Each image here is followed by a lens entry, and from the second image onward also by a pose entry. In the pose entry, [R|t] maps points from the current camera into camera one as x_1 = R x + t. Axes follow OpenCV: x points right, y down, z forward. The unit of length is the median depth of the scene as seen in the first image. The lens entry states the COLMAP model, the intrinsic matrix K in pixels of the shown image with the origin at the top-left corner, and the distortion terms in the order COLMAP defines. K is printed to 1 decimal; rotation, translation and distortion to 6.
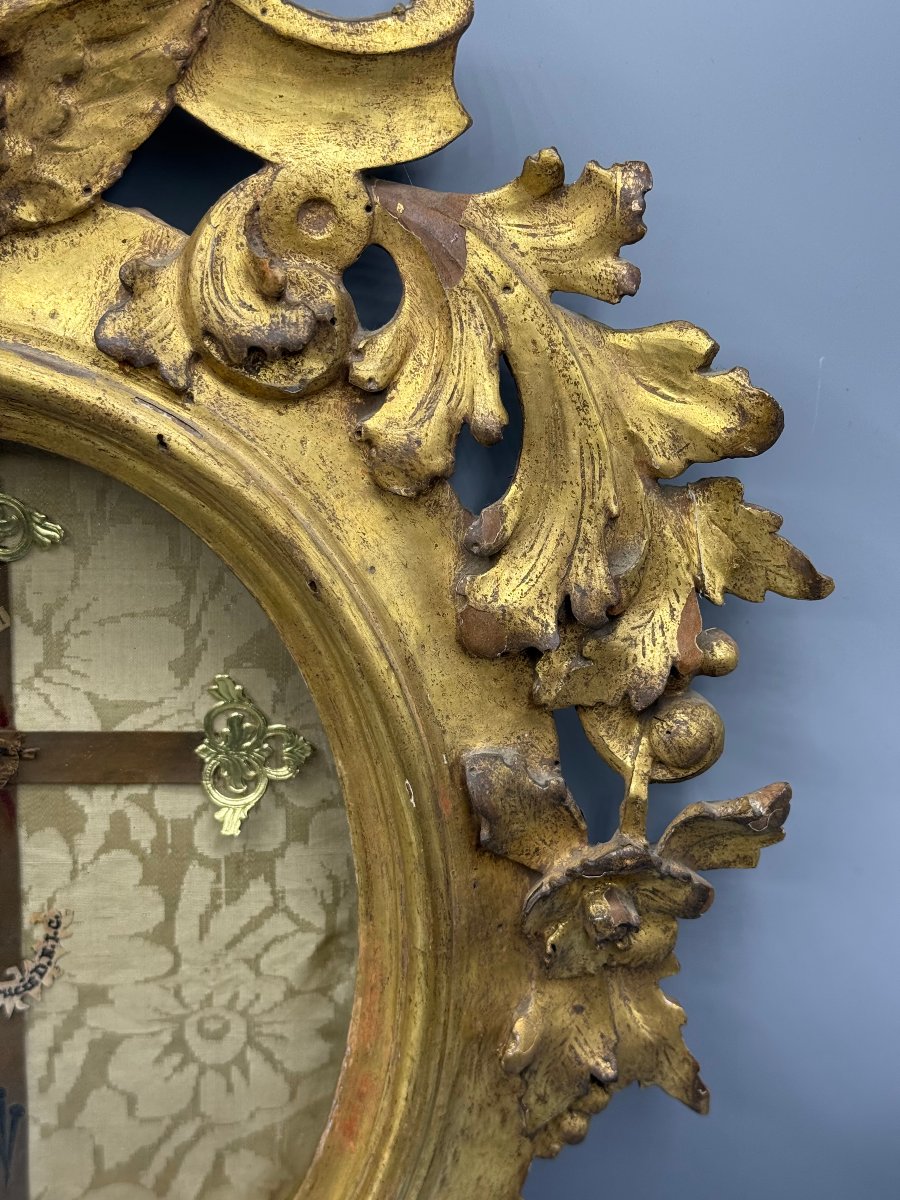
lens RADIAL K [[1694.8, 0, 450.0], [0, 1694.8, 600.0], [0, 0, 1]] dist [0.156151, -0.361838]
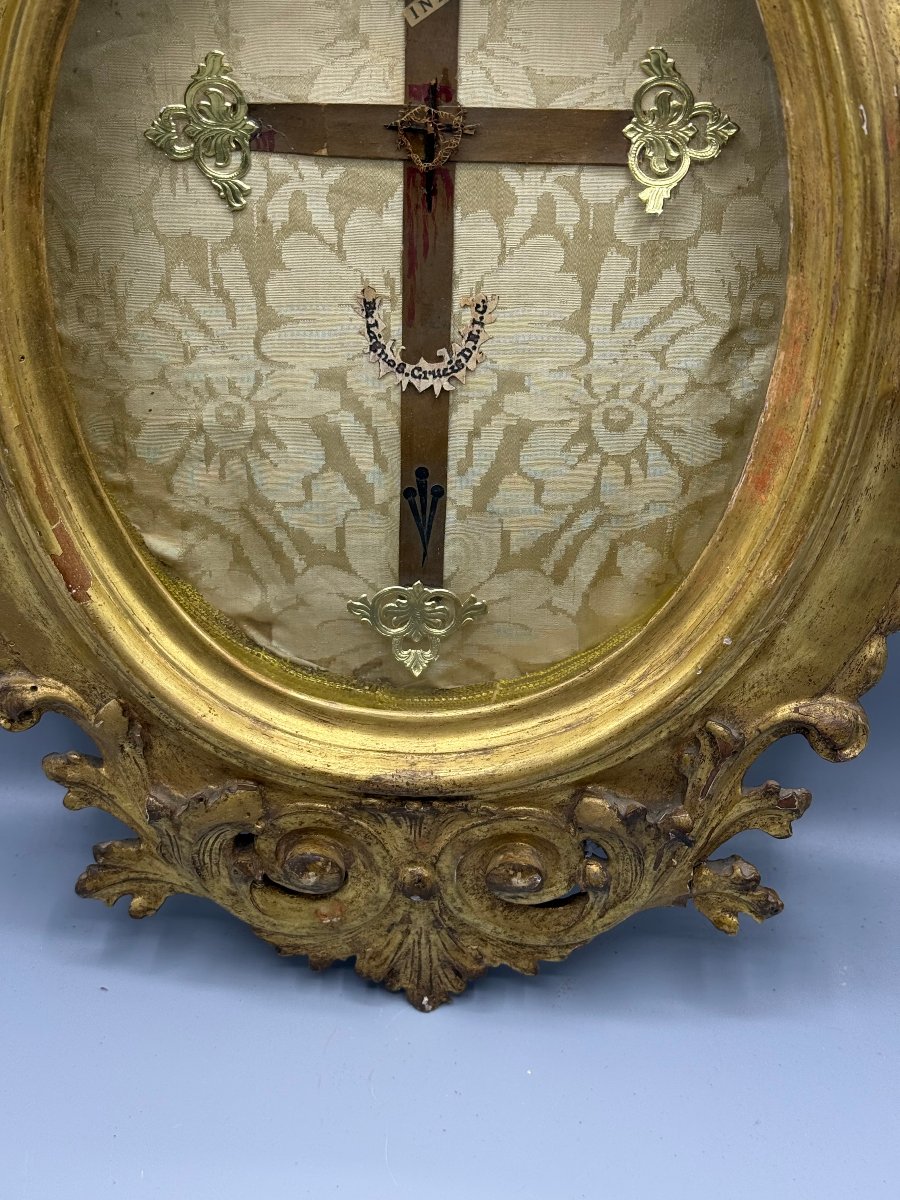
lens RADIAL K [[1678.0, 0, 450.0], [0, 1678.0, 600.0], [0, 0, 1]] dist [0.149287, -0.287485]
pose [[0.994517, 0.027094, -0.101003, -0.138183], [-0.012785, 0.990110, 0.139706, 0.224165], [0.103789, -0.137649, 0.985028, -0.080170]]
